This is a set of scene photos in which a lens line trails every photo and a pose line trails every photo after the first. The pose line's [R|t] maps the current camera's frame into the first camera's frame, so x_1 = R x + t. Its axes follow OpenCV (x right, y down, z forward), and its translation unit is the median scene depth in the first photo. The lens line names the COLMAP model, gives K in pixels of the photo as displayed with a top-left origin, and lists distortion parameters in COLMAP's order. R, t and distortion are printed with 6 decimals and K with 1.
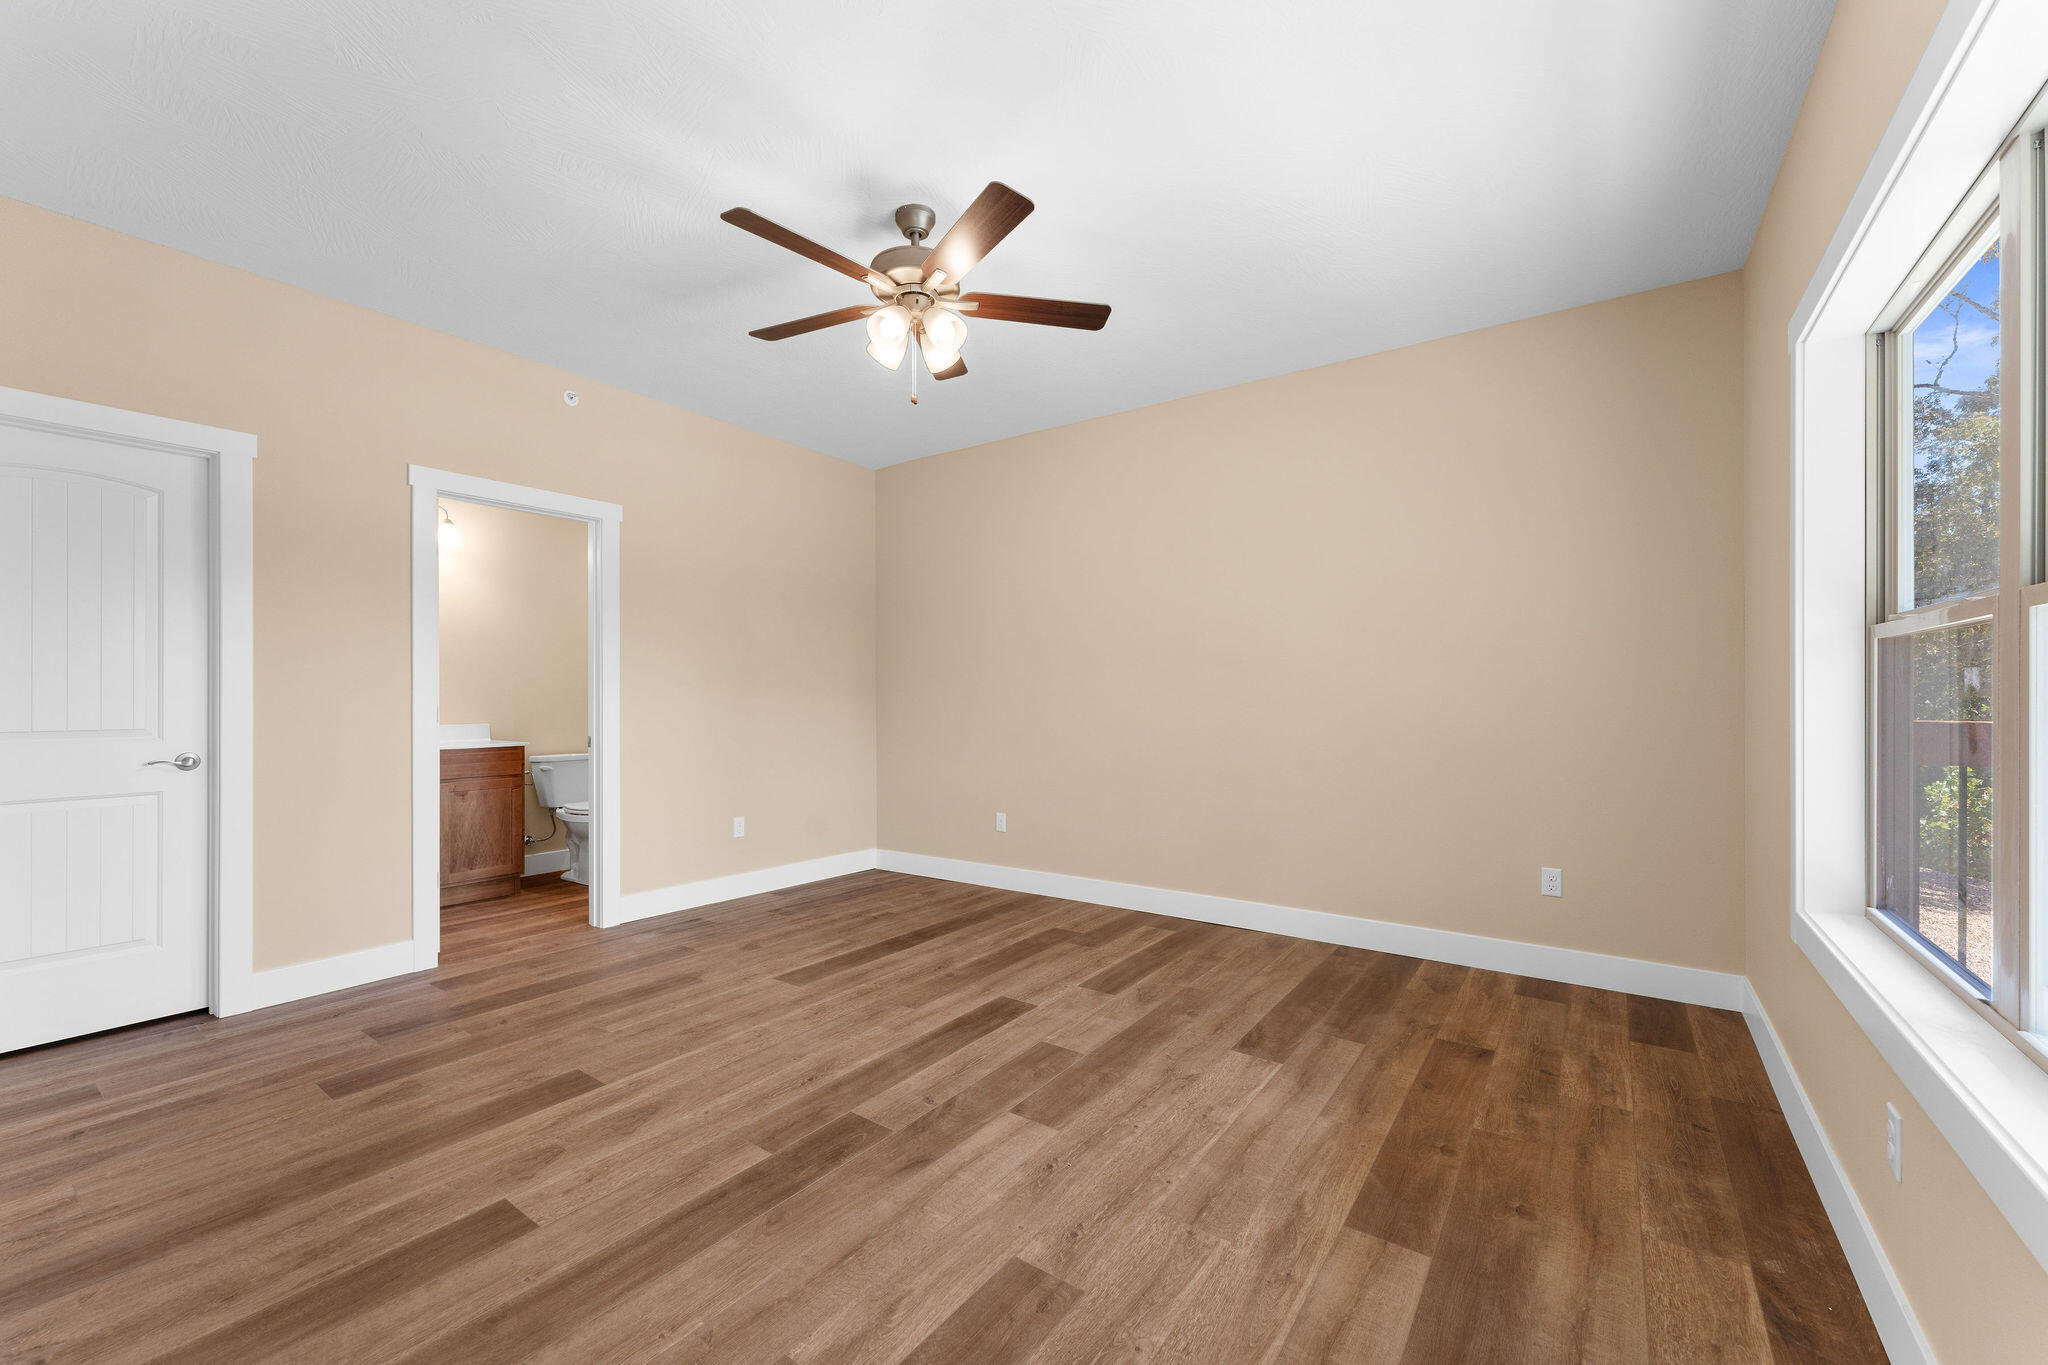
lens RADIAL K [[811.6, 0, 1019.4], [0, 811.6, 701.2], [0, 0, 1]] dist [-0.000236, -0.000076]
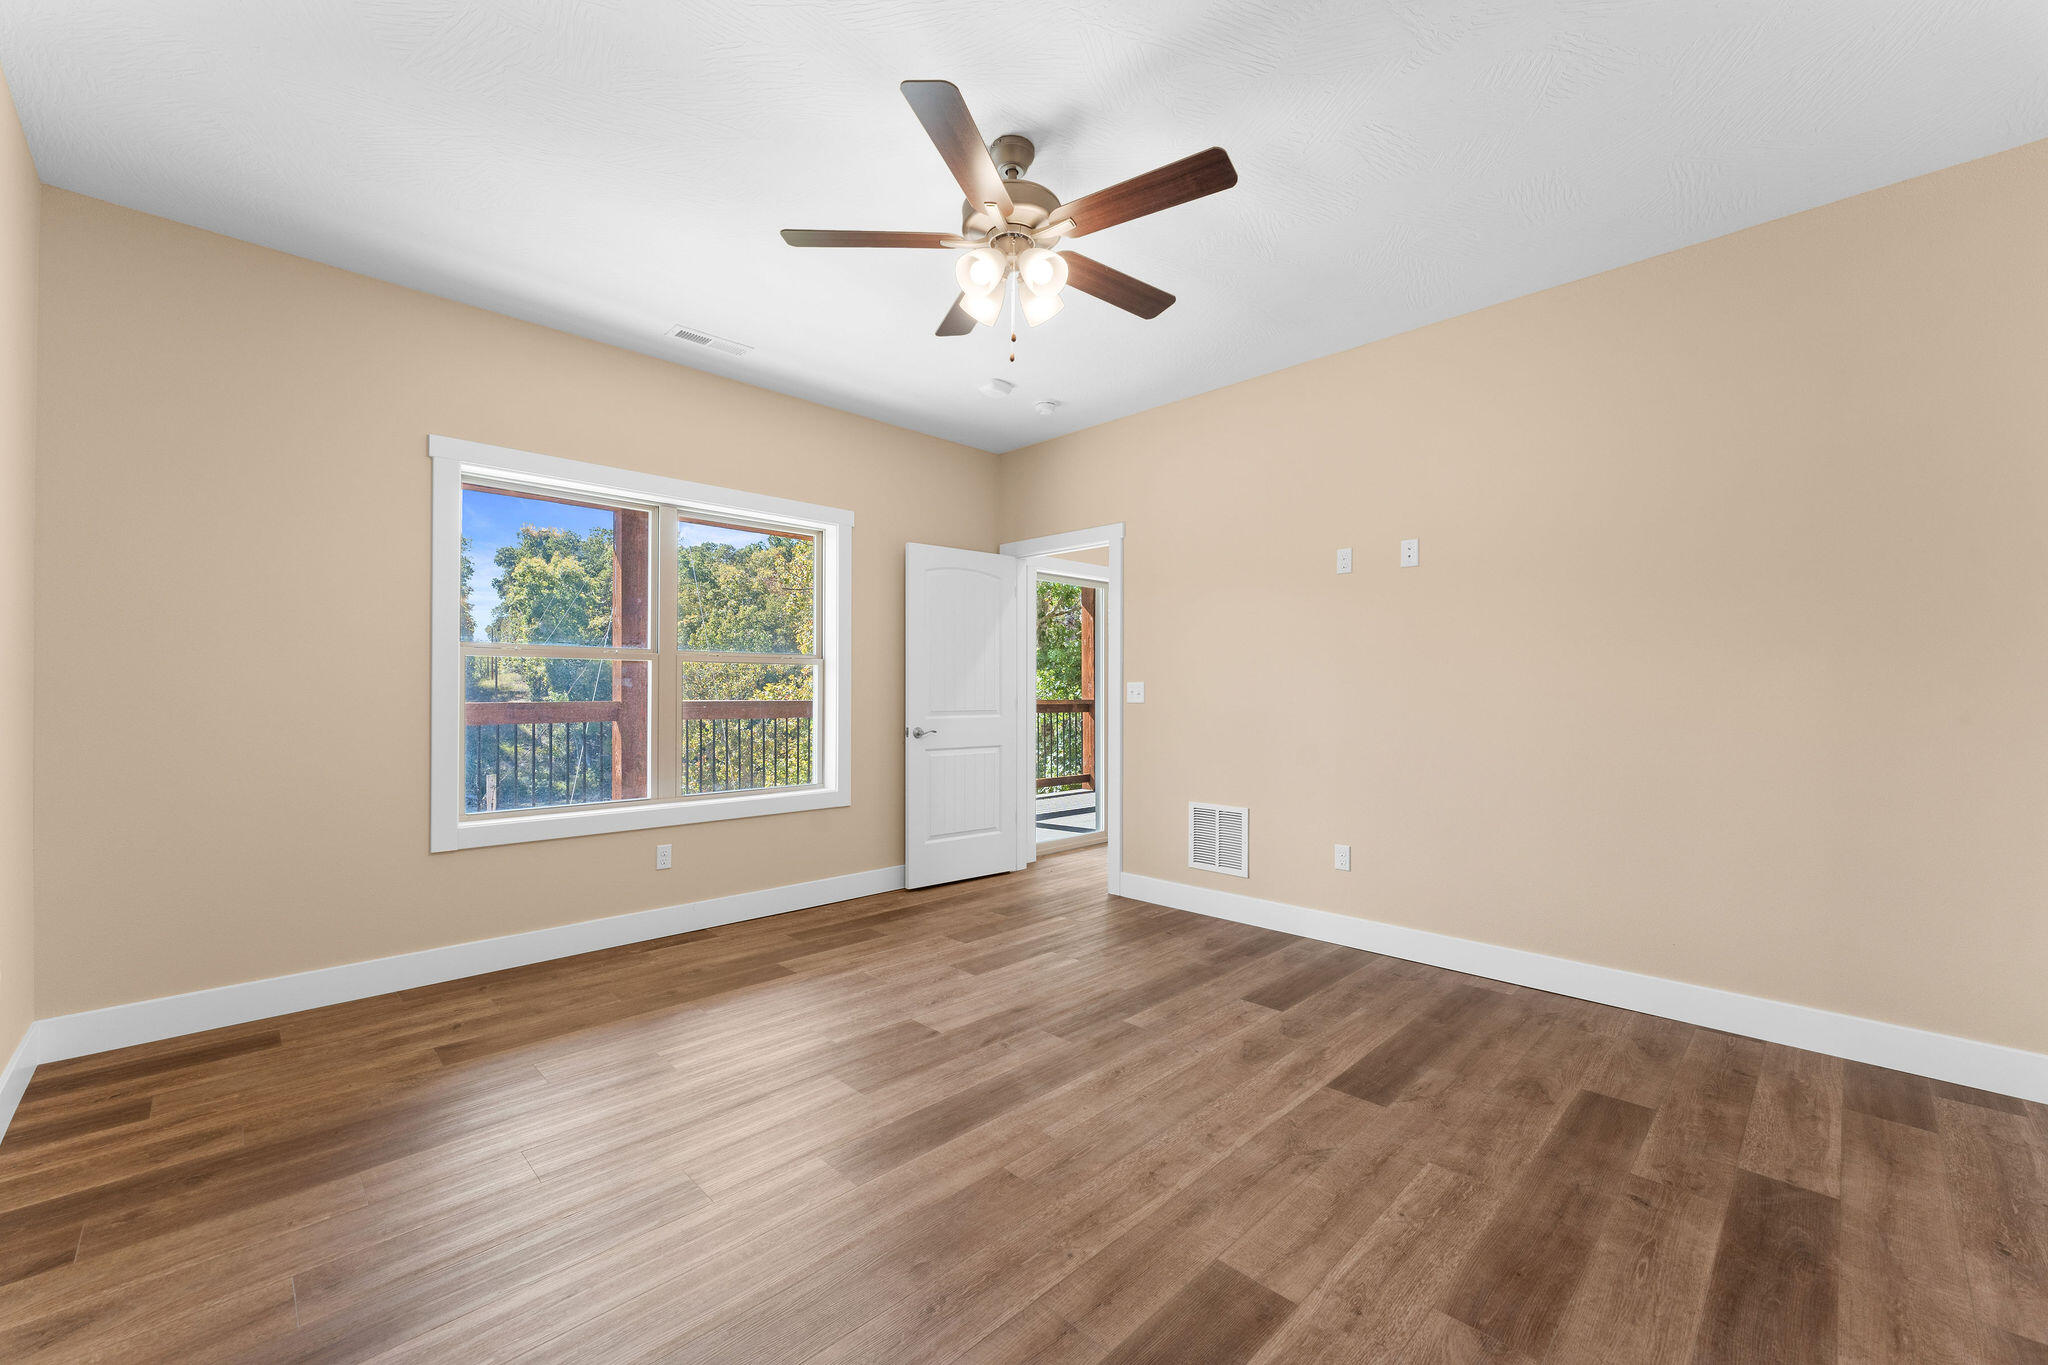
lens RADIAL K [[811.6, 0, 1023.8], [0, 811.6, 685.1], [0, 0, 1]] dist [-0.000236, -0.000076]
pose [[-0.985362, -0.000043, 0.170477, -0.330088], [-0.000199, 1.000000, -0.000893, -0.010790], [-0.170477, -0.000914, -0.985361, 2.109789]]
